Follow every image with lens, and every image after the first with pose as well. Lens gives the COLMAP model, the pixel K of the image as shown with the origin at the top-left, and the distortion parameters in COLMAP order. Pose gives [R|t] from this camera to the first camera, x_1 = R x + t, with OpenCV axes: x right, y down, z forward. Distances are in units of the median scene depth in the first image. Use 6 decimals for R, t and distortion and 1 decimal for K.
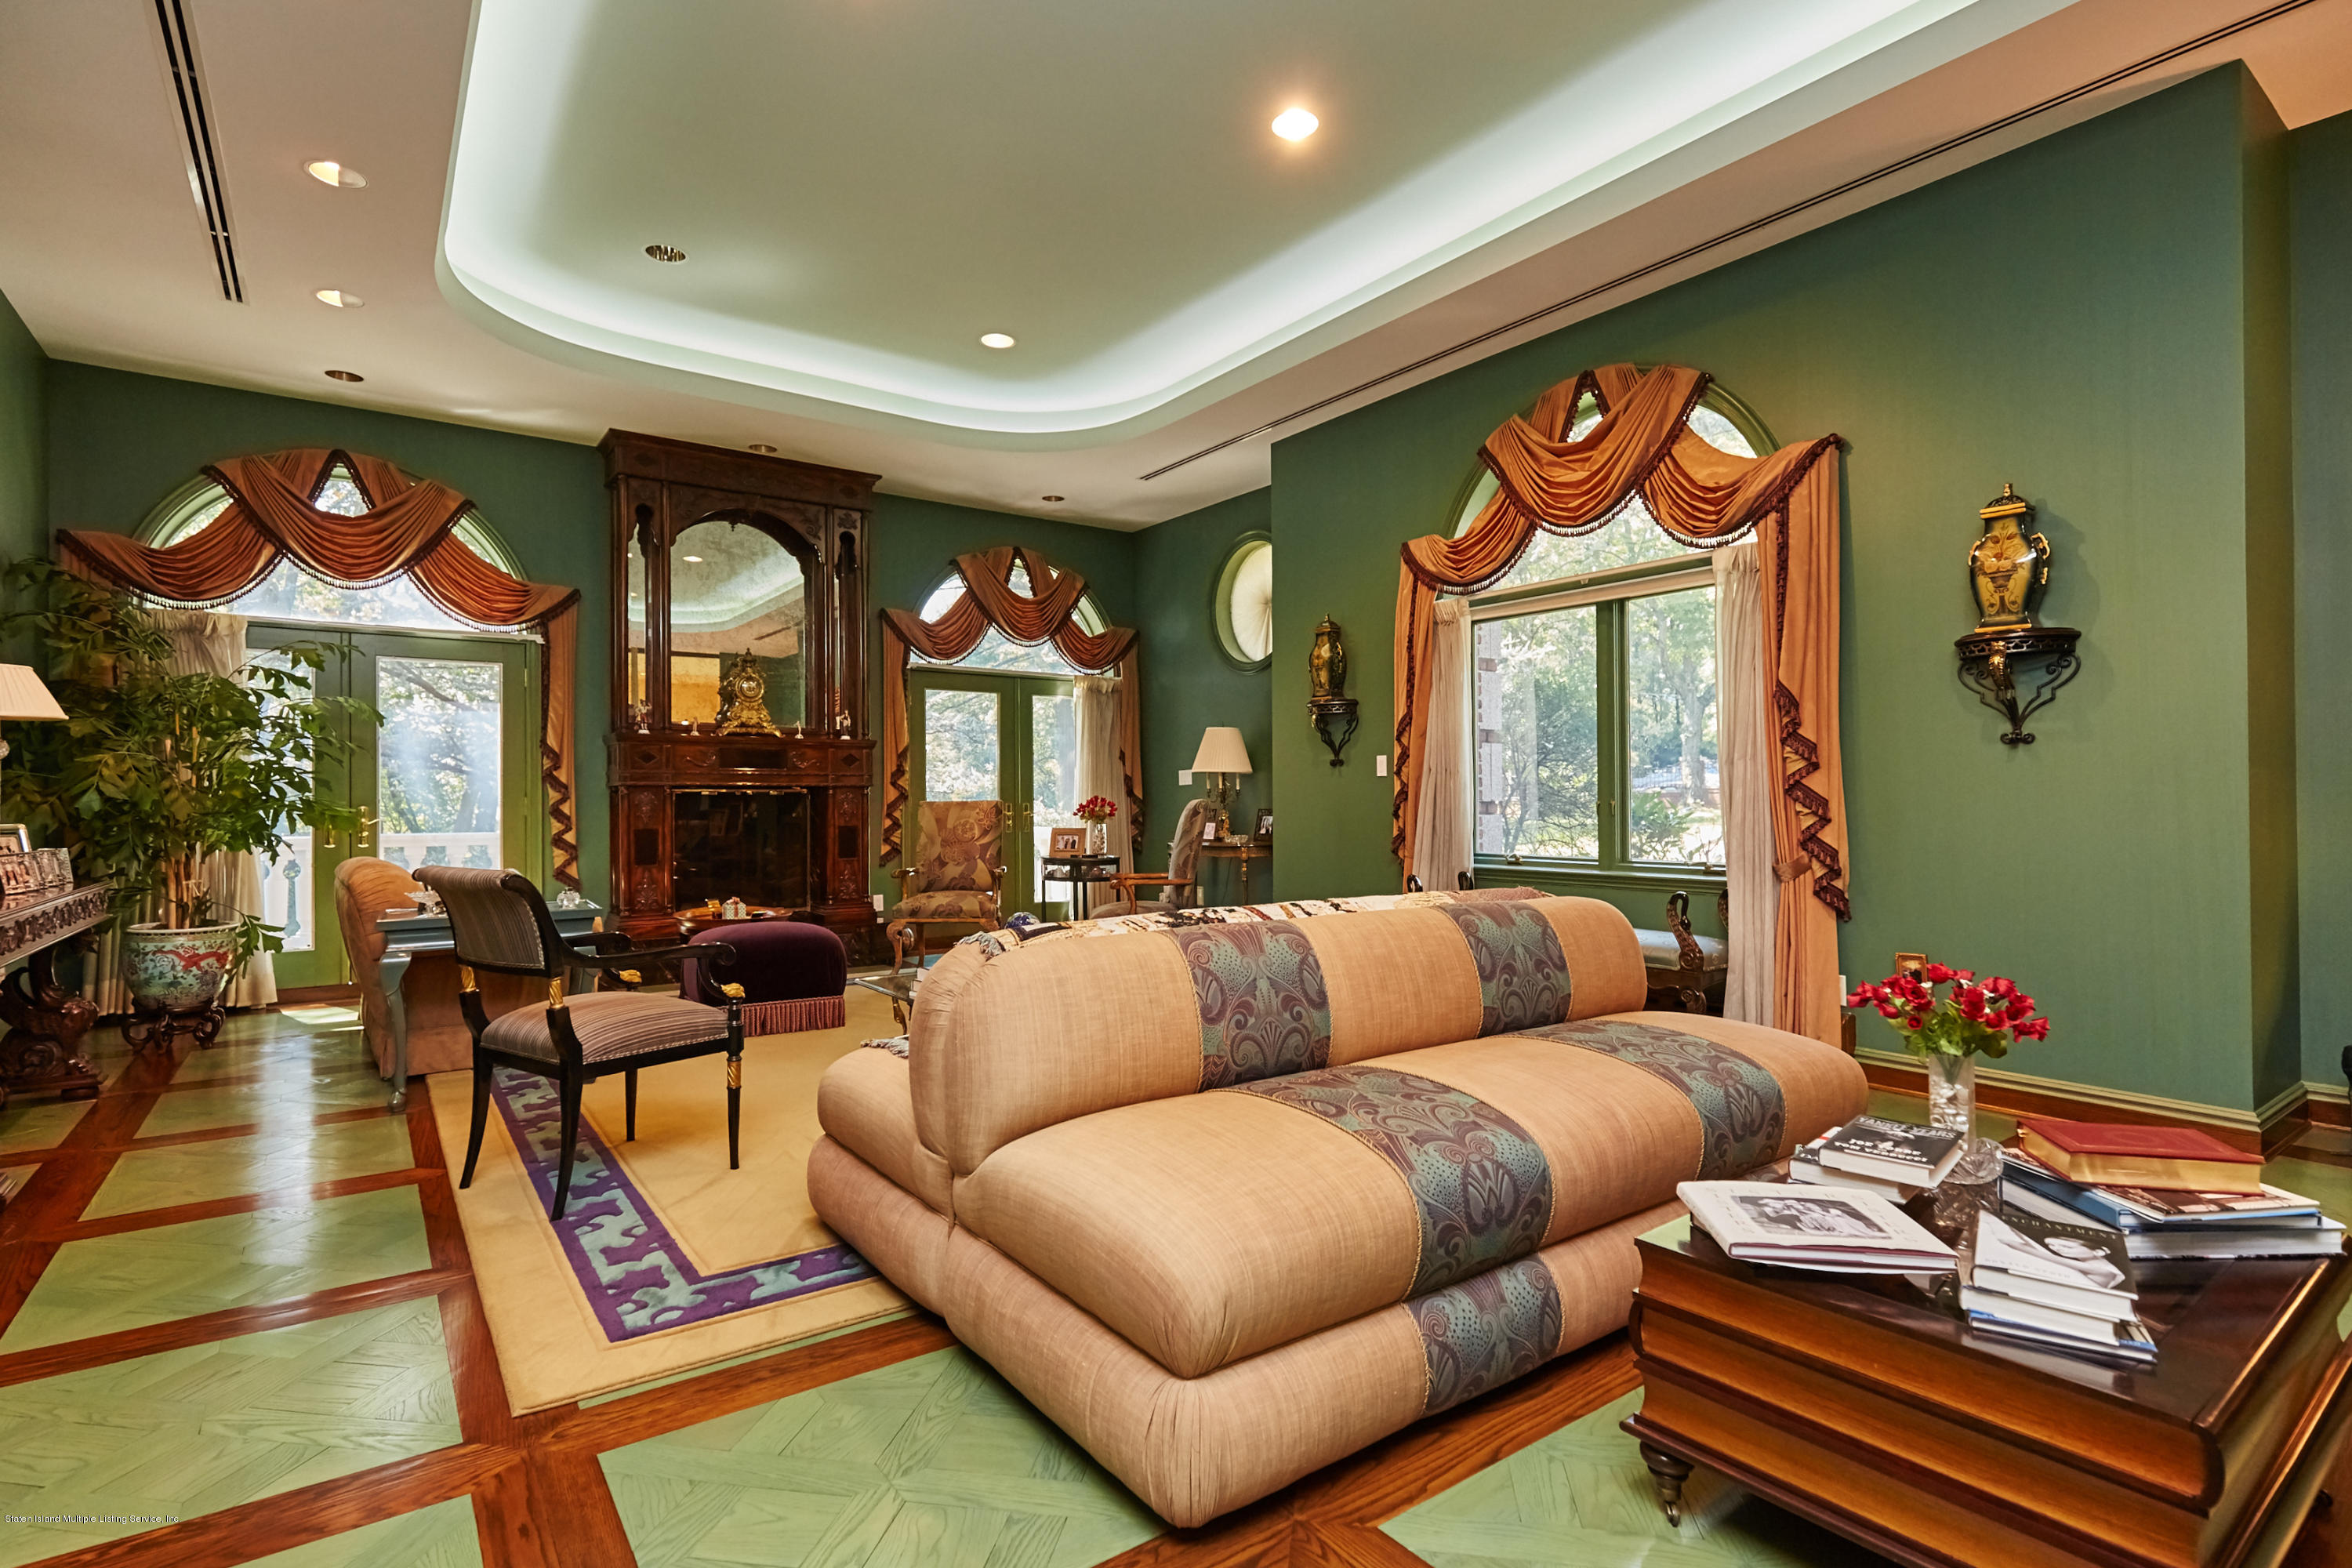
lens RADIAL K [[1107.1, 0, 1174.9], [0, 1107.1, 788.8], [0, 0, 1]] dist [0.004242, -0.001343]
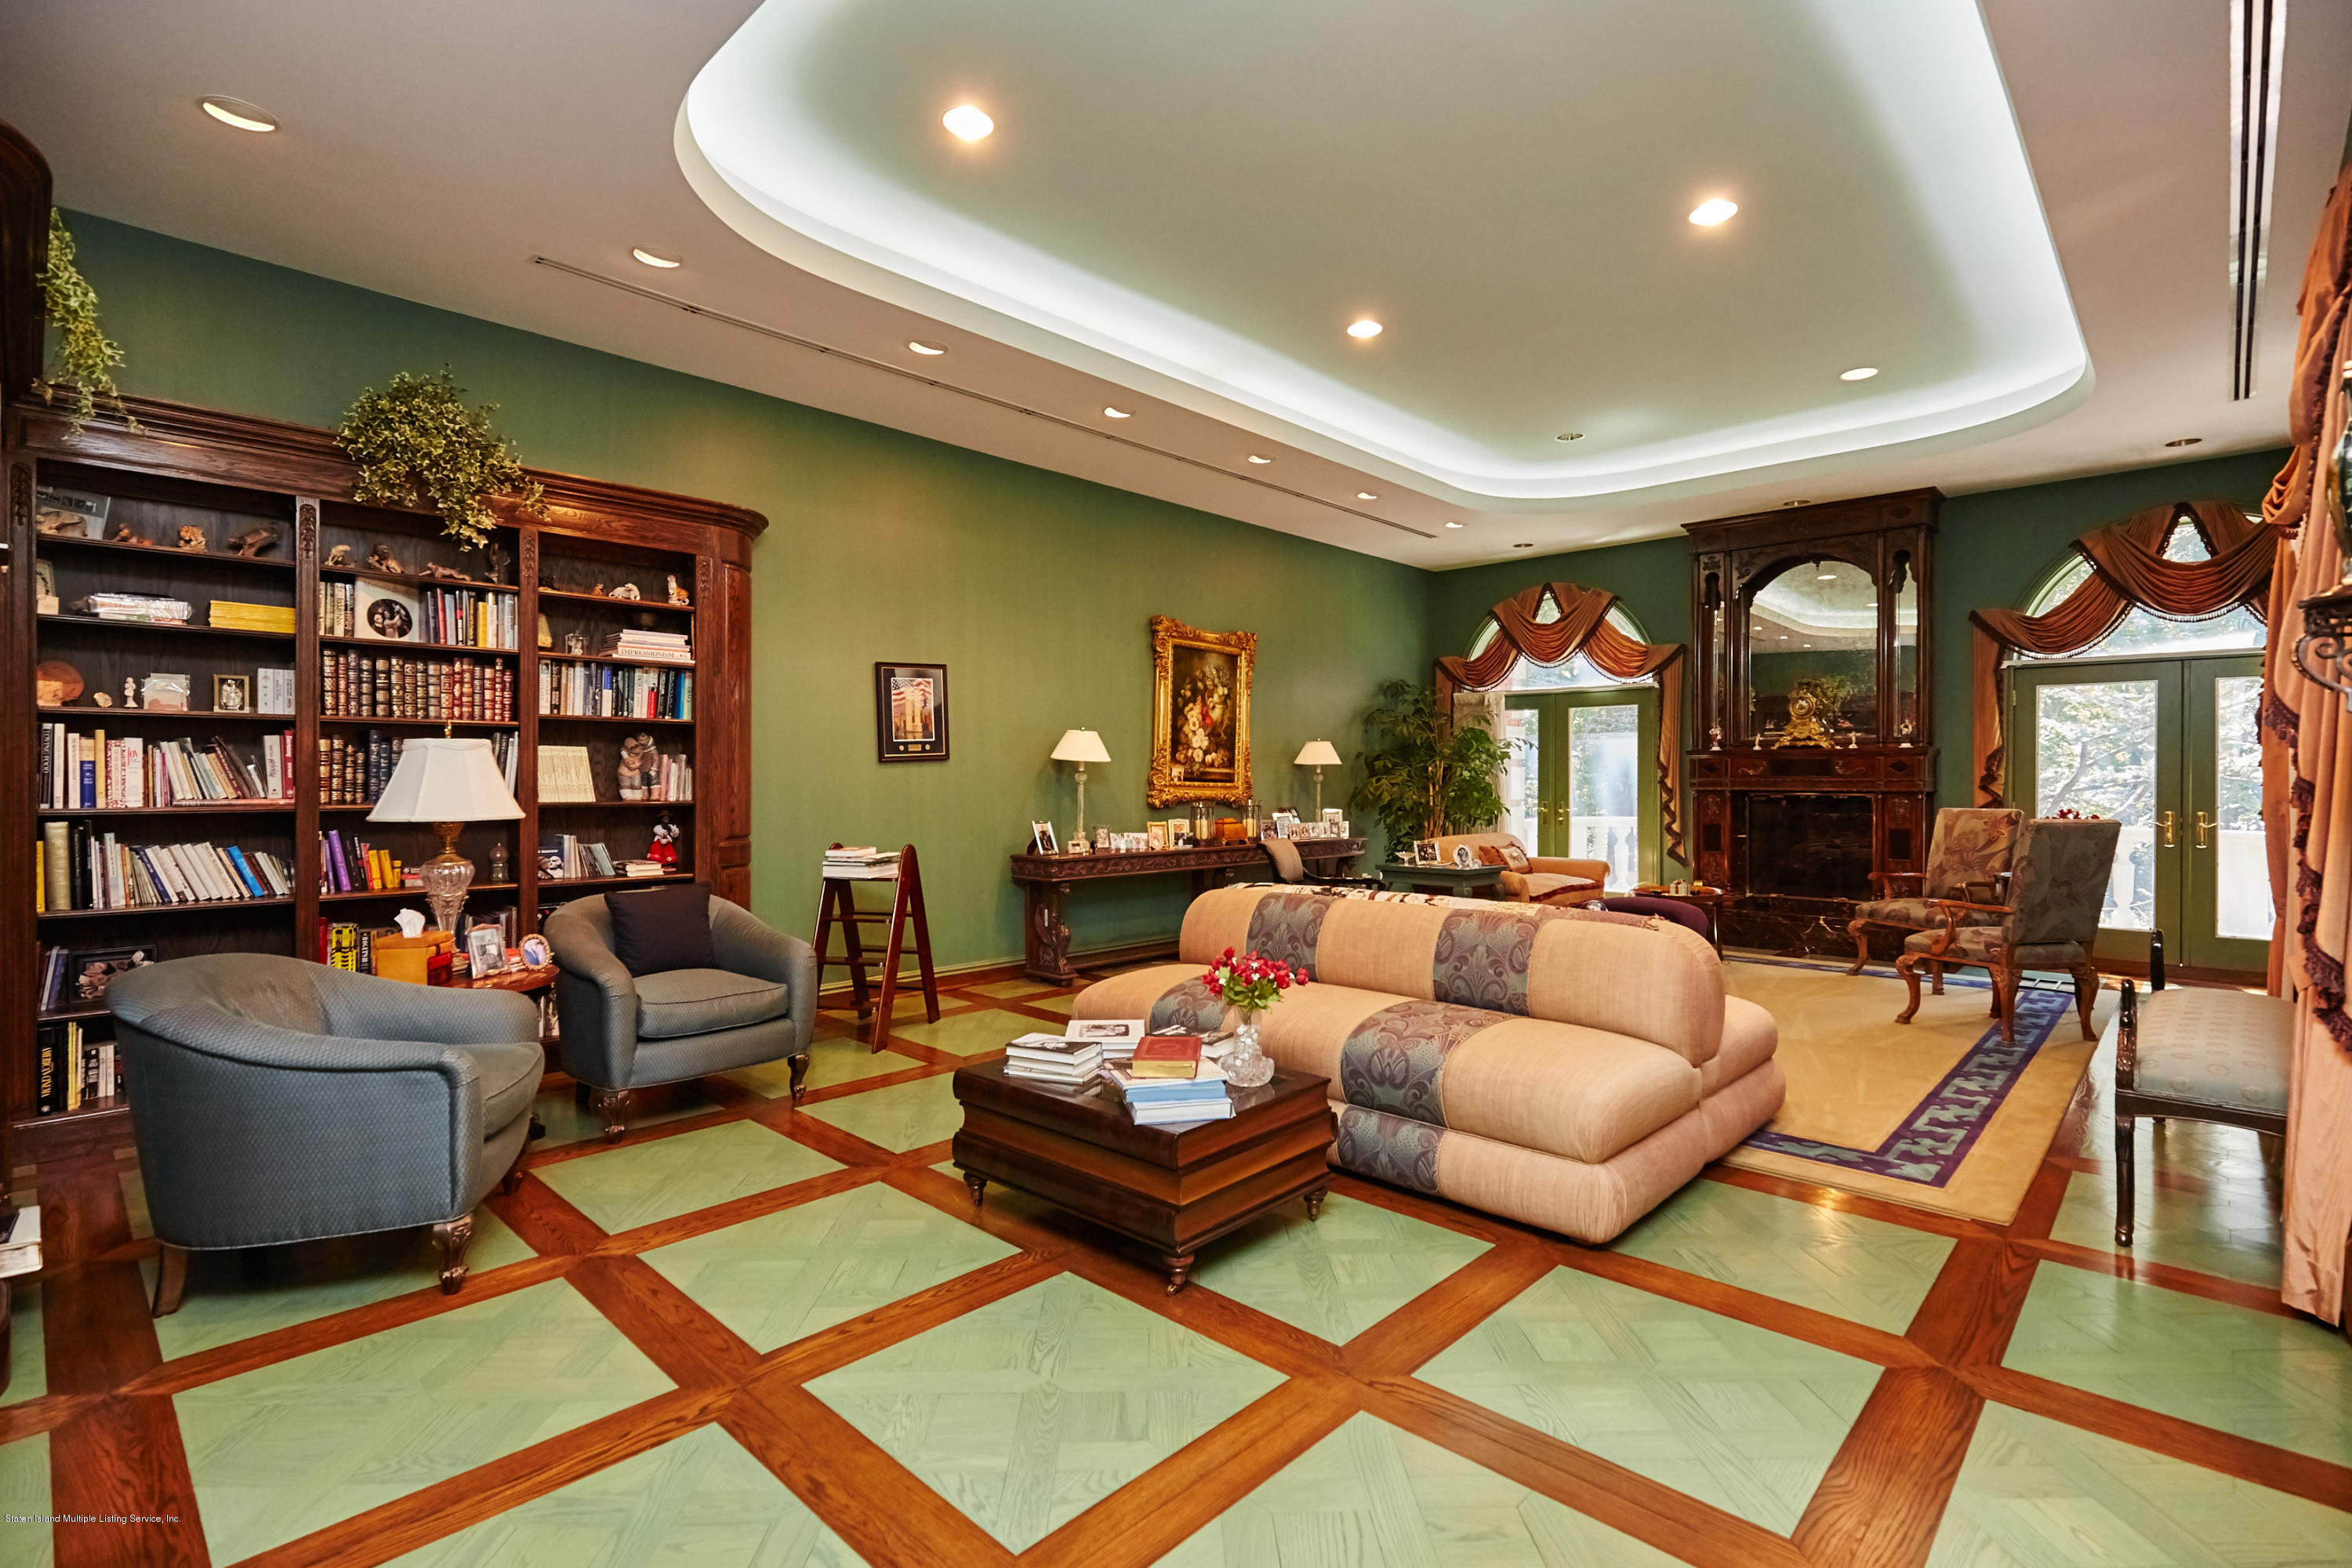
lens RADIAL K [[1107.1, 0, 1183.6], [0, 1107.1, 786.0], [0, 0, 1]] dist [0.004242, -0.001343]
pose [[0.206601, 0.013474, -0.978333, 0.673025], [0.009774, 0.999827, 0.015834, -0.034873], [0.978377, -0.012833, 0.206433, 0.124327]]
